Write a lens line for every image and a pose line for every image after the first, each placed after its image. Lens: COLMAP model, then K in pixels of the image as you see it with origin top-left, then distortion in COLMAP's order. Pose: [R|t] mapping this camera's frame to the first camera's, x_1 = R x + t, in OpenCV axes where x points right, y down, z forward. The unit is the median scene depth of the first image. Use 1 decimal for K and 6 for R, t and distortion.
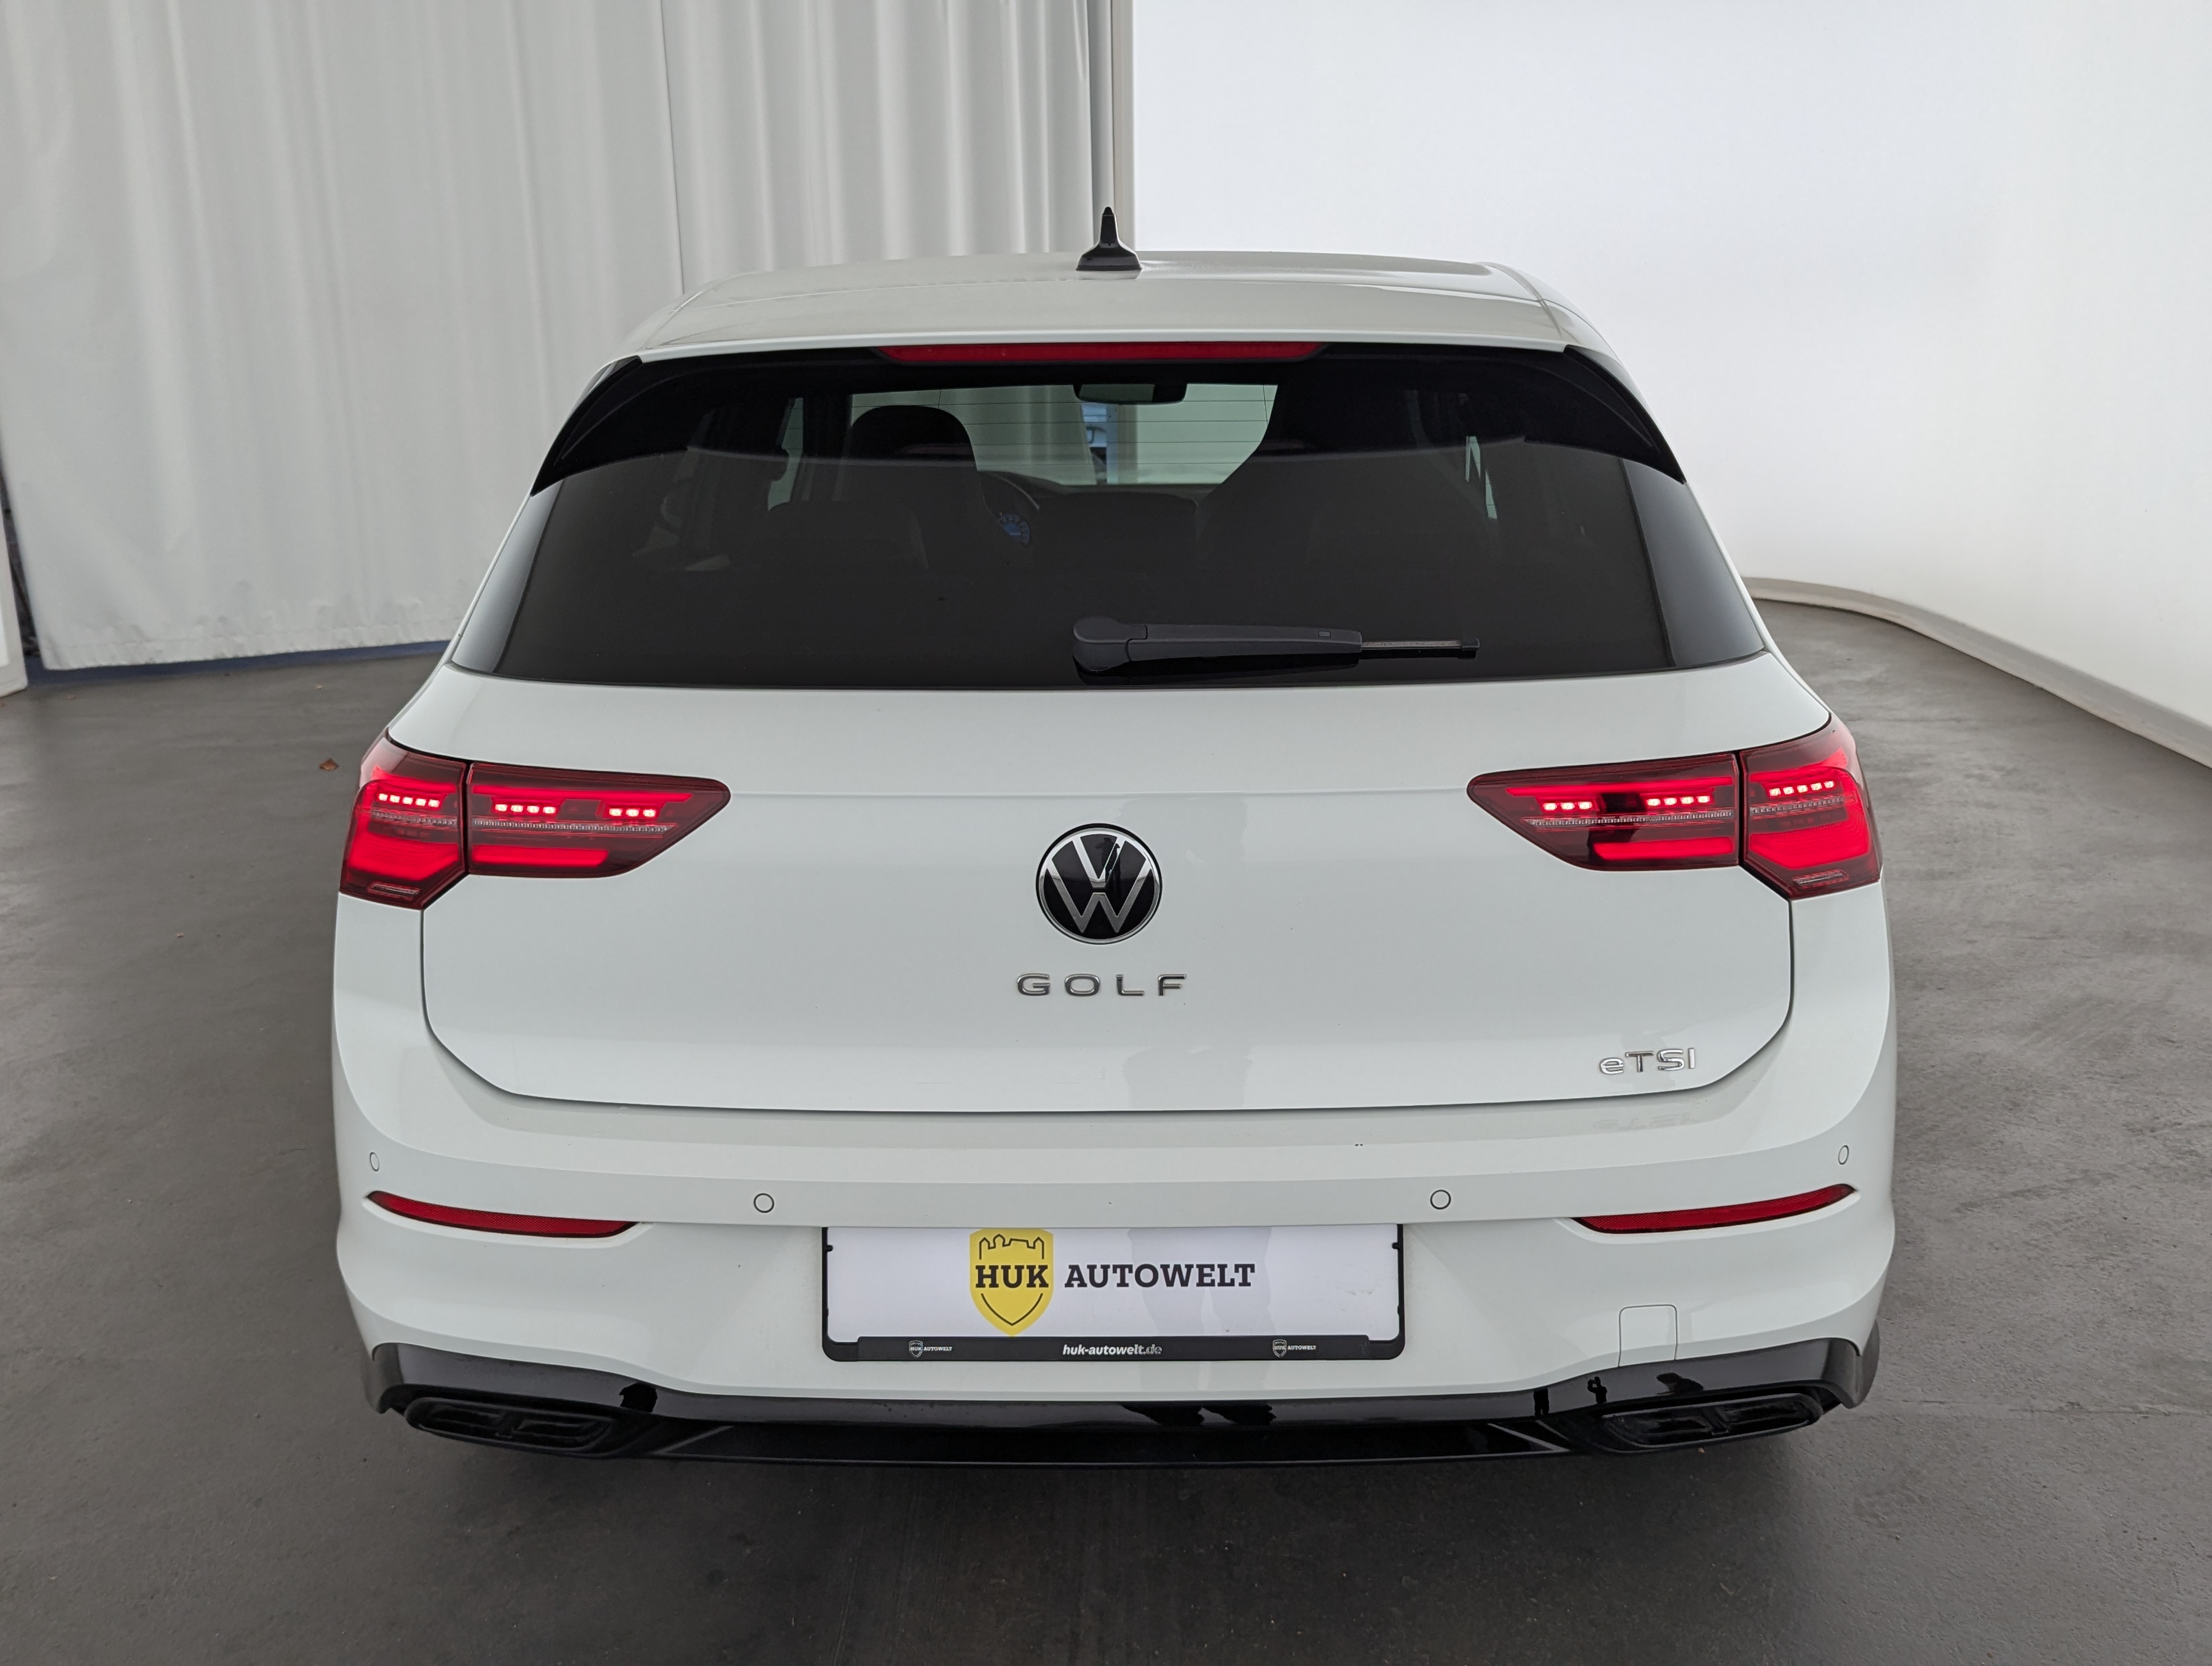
lens RADIAL K [[1887.0, 0, 1106.0], [0, 1887.0, 833.0], [0, 0, 1]] dist [0.046603, -0.002468]
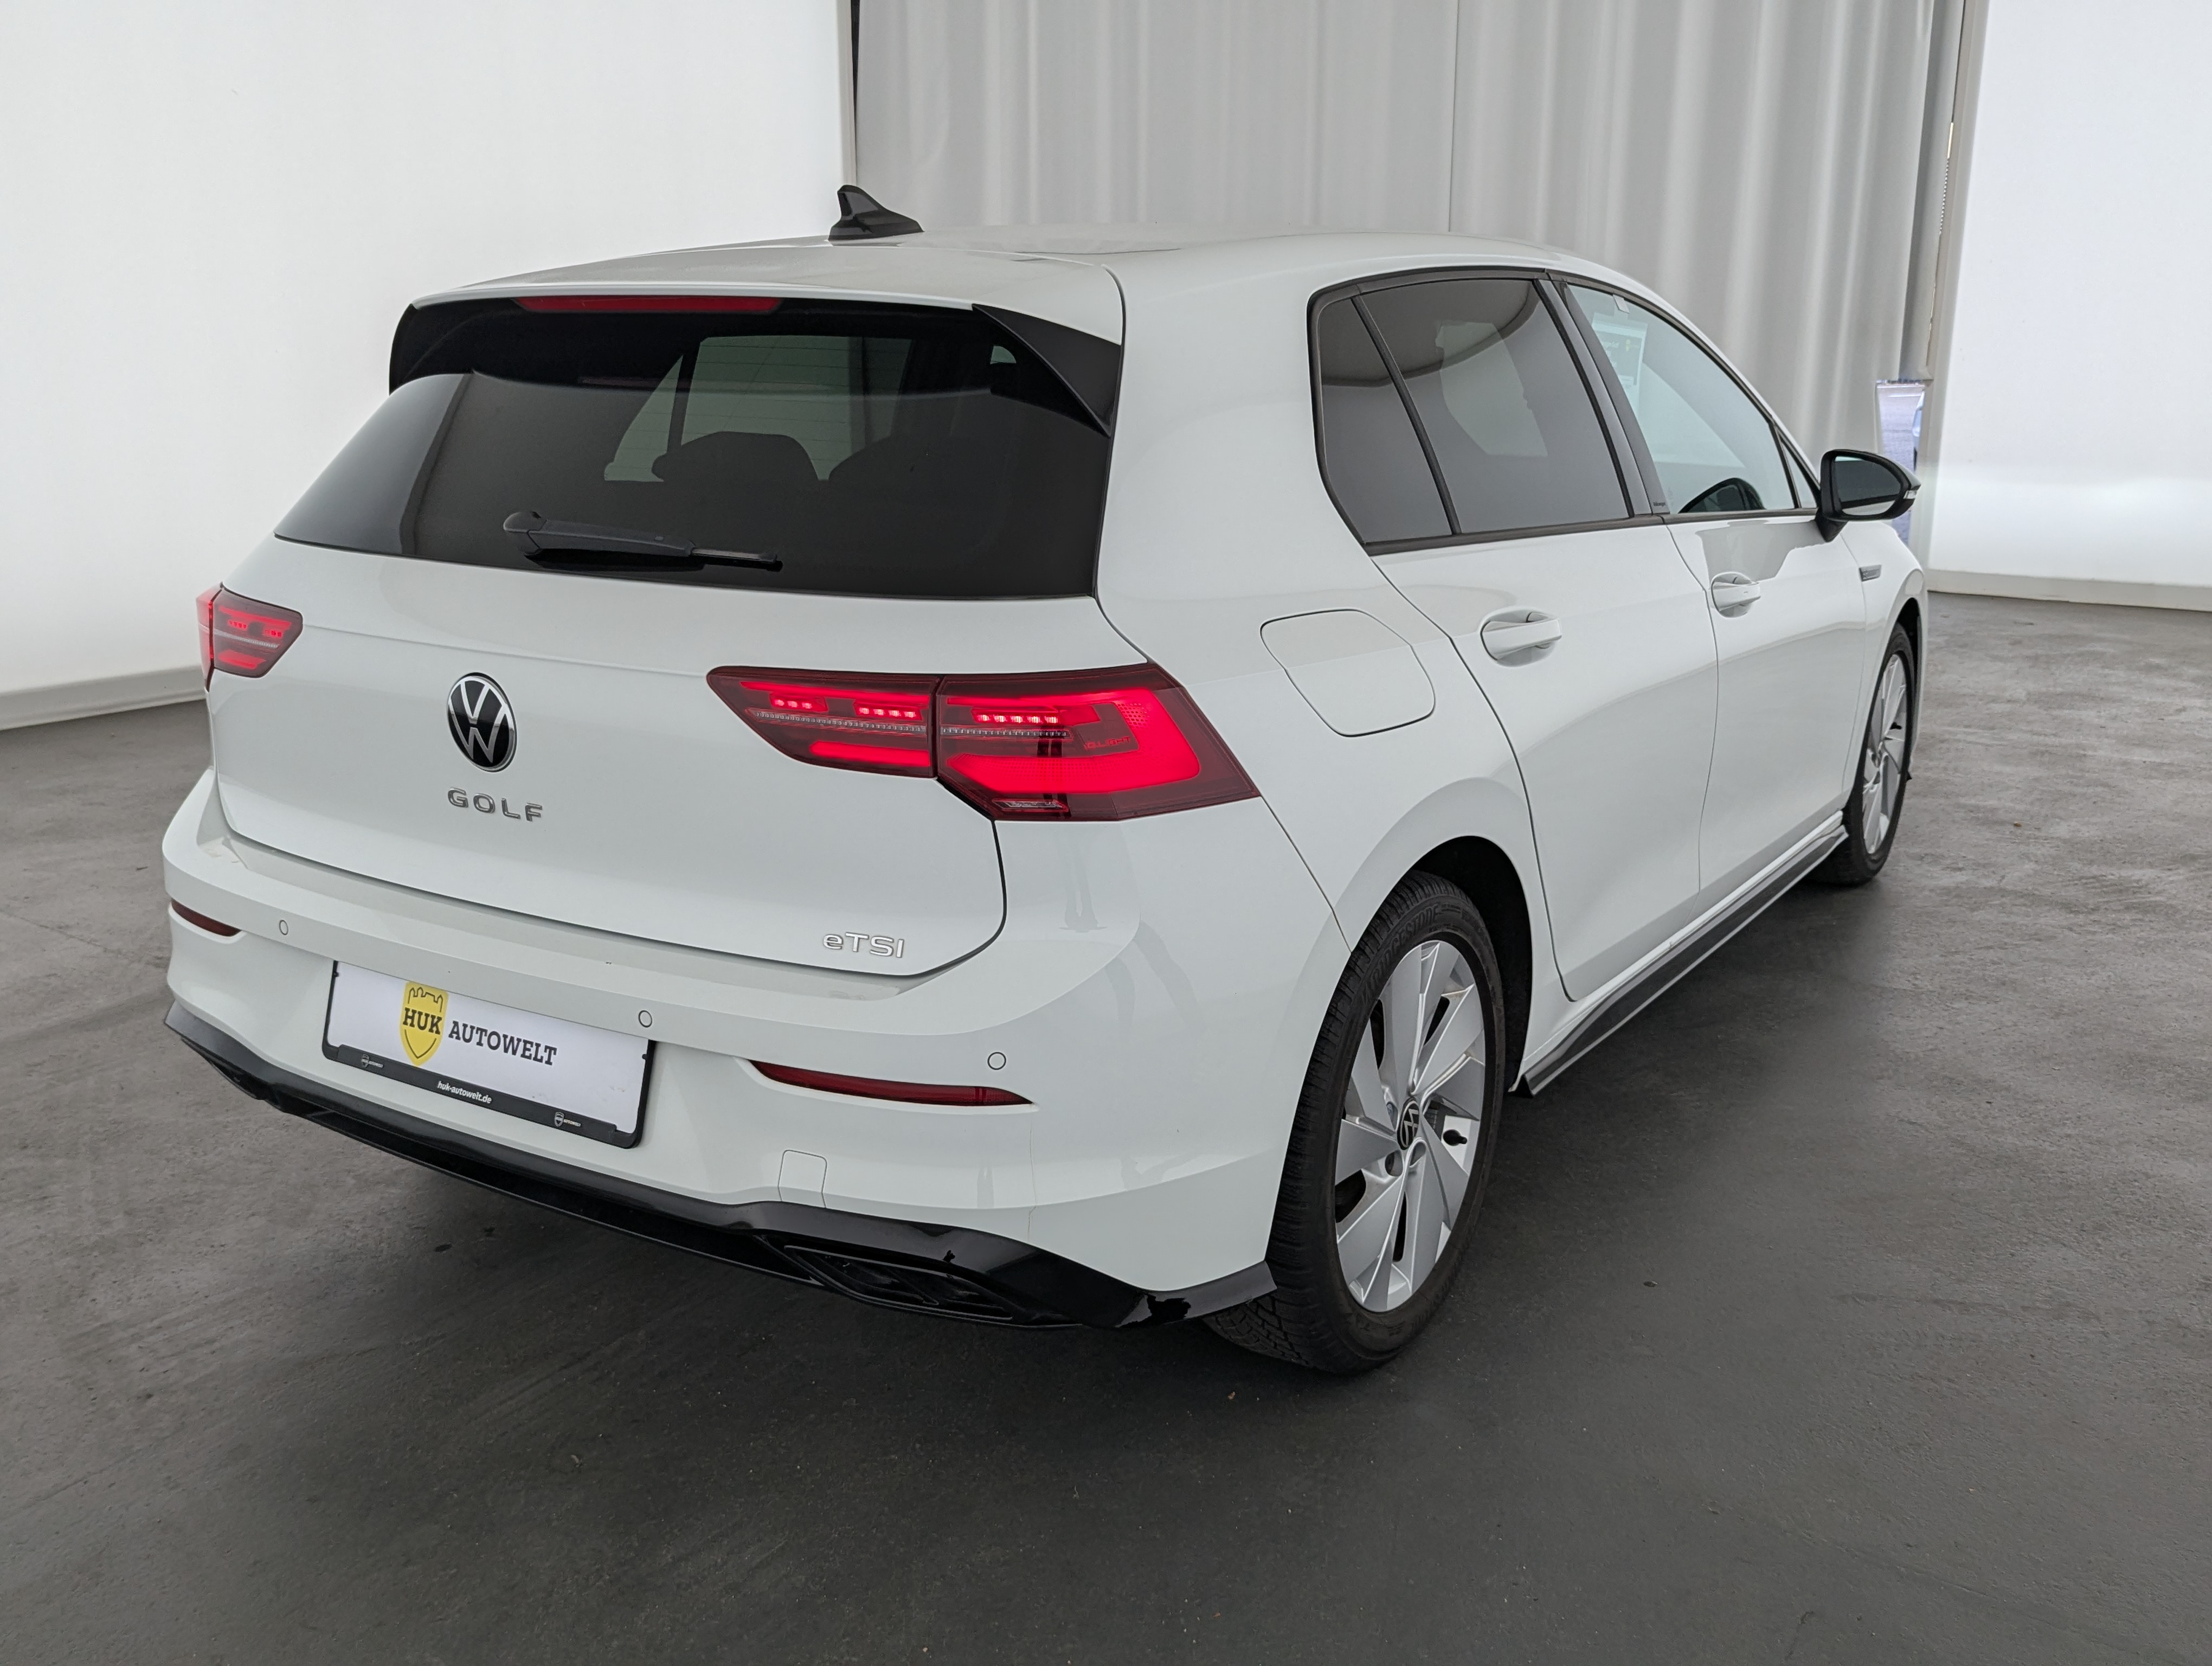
lens RADIAL K [[1980.9, 0, 1106.0], [0, 1980.9, 833.0], [0, 0, 1]] dist [0.014735, 0.008200]
pose [[0.850049, 0.142207, -0.507143, 1.010839], [-0.143900, 0.988933, 0.036106, -0.007325], [0.506665, 0.042286, 0.861105, 0.069664]]
